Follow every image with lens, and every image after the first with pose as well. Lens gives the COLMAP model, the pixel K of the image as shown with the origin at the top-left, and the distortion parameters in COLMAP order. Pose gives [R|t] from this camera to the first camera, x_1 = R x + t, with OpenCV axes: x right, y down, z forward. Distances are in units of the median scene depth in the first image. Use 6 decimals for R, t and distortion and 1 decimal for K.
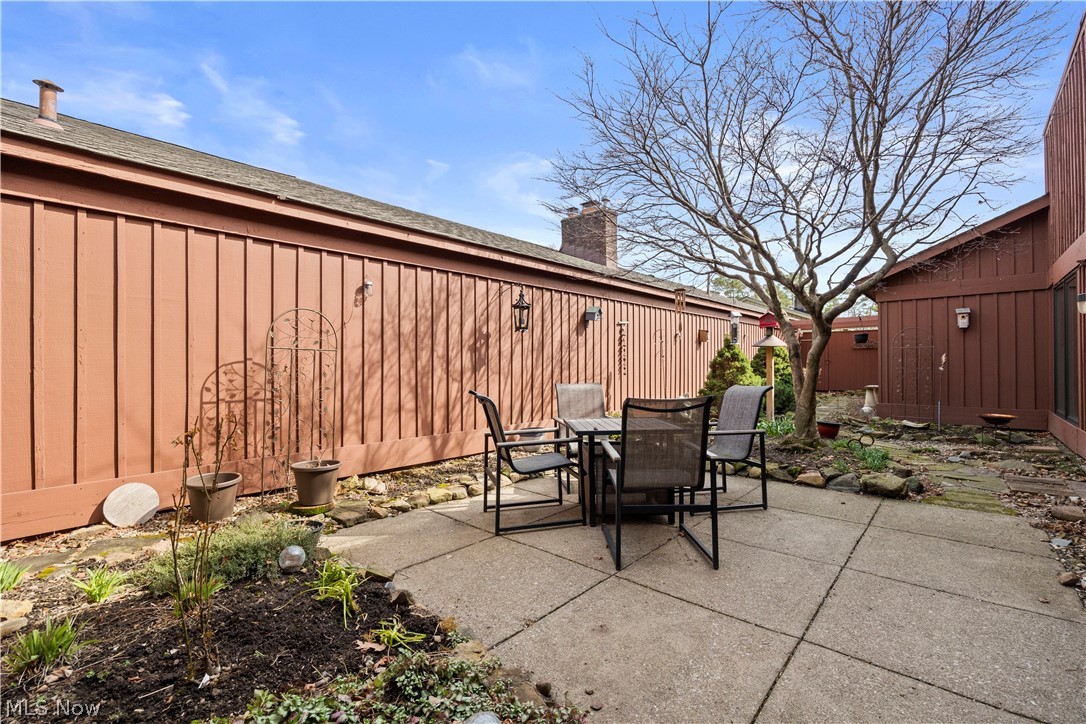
lens RADIAL K [[471.6, 0, 546.4], [0, 471.6, 365.0], [0, 0, 1]] dist [-0.011912, -0.000780]
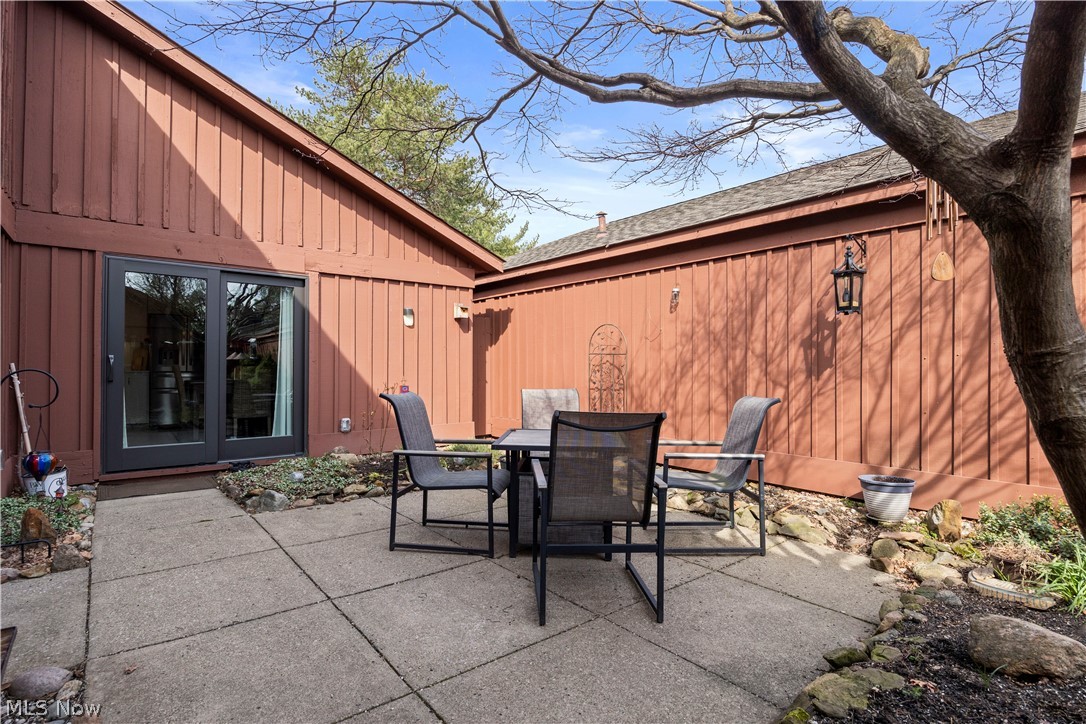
lens RADIAL K [[536.8, 0, 537.6], [0, 536.8, 364.2], [0, 0, 1]] dist [-0.016390, 0.001148]
pose [[-0.166761, 0.007403, -0.985969, 0.850823], [0.004304, 0.999968, 0.006780, -0.010986], [0.985988, -0.003113, -0.166788, 0.847908]]
